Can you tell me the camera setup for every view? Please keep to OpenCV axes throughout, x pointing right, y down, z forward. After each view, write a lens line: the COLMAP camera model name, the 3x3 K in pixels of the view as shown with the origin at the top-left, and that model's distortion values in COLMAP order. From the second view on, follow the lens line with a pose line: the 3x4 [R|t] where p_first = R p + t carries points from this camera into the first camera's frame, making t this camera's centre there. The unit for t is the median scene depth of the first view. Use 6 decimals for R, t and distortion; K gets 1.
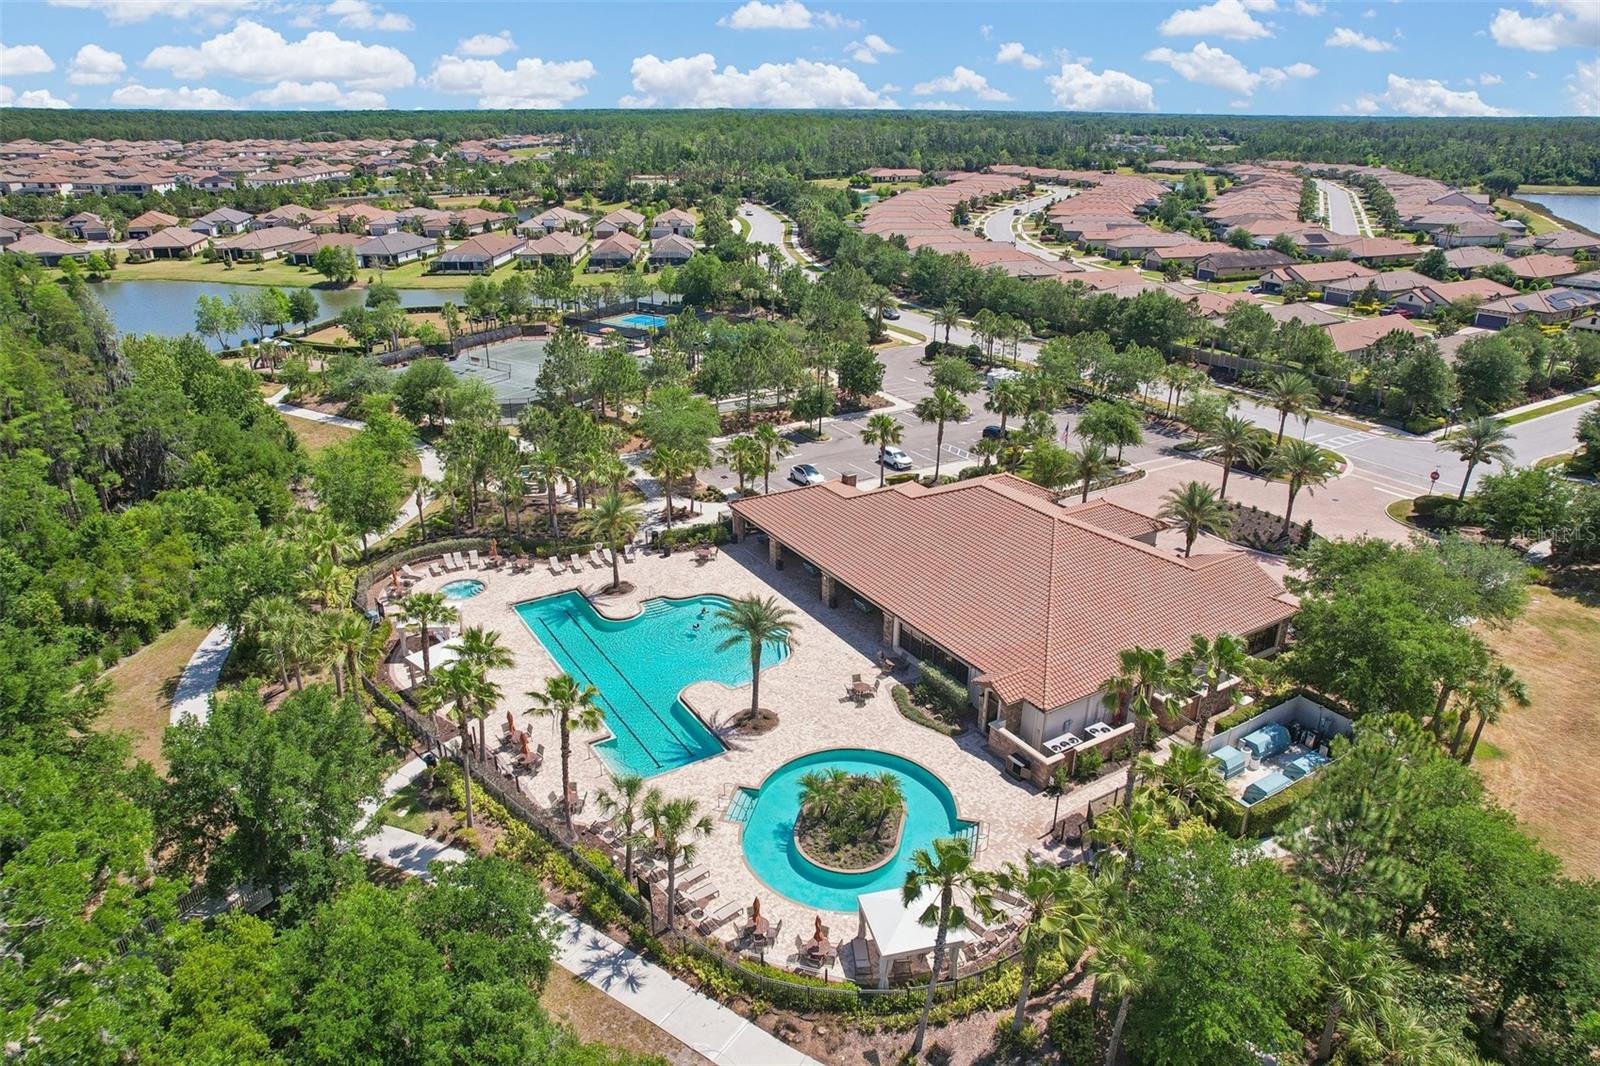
lens RADIAL K [[1009.1, 0, 800.0], [0, 1009.1, 533.0], [0, 0, 1]] dist [-0.069548, 0.061536]
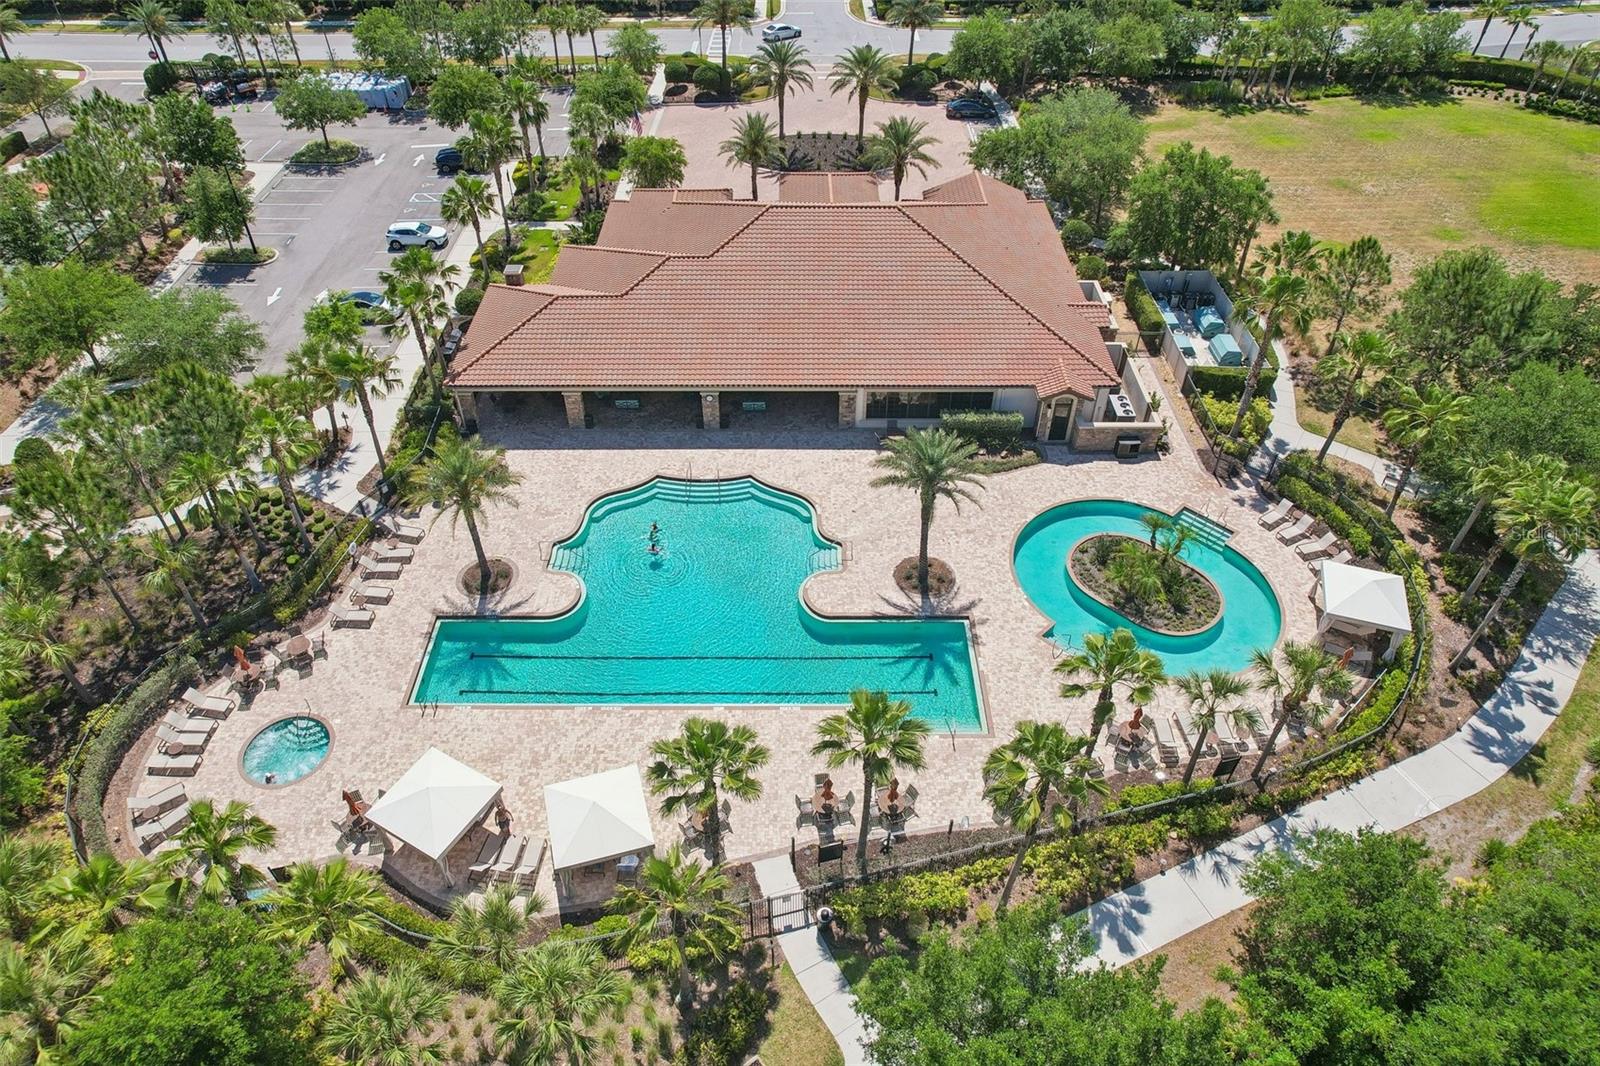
lens RADIAL K [[1009.1, 0, 800.0], [0, 1009.1, 533.0], [0, 0, 1]] dist [-0.069548, 0.061536]
pose [[0.524588, -0.573393, 0.629307, -0.565616], [0.328684, 0.818277, 0.471583, -0.247303], [-0.785350, -0.040543, 0.617723, 0.557235]]
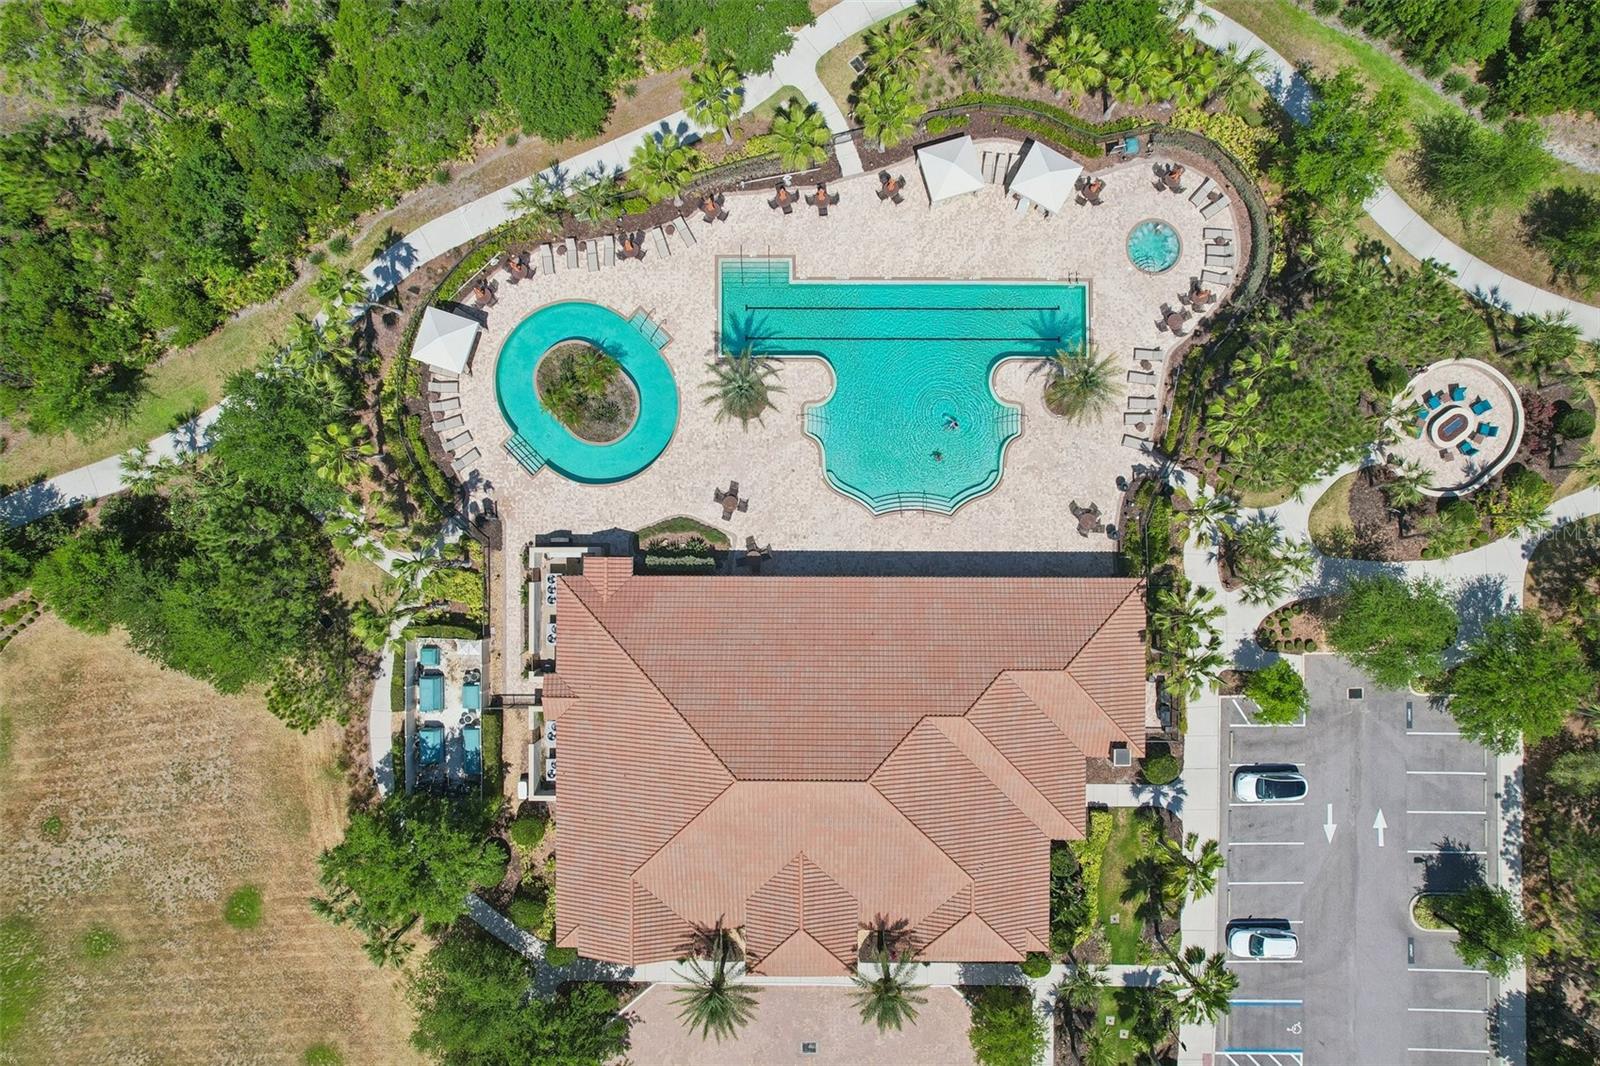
lens RADIAL K [[1009.1, 0, 800.0], [0, 1009.1, 533.0], [0, 0, 1]] dist [-0.069548, 0.061536]
pose [[-0.528337, 0.848892, 0.015545, 0.031619], [-0.321479, -0.216962, 0.921726, -0.859286], [0.785819, 0.481985, 0.387530, 0.661146]]
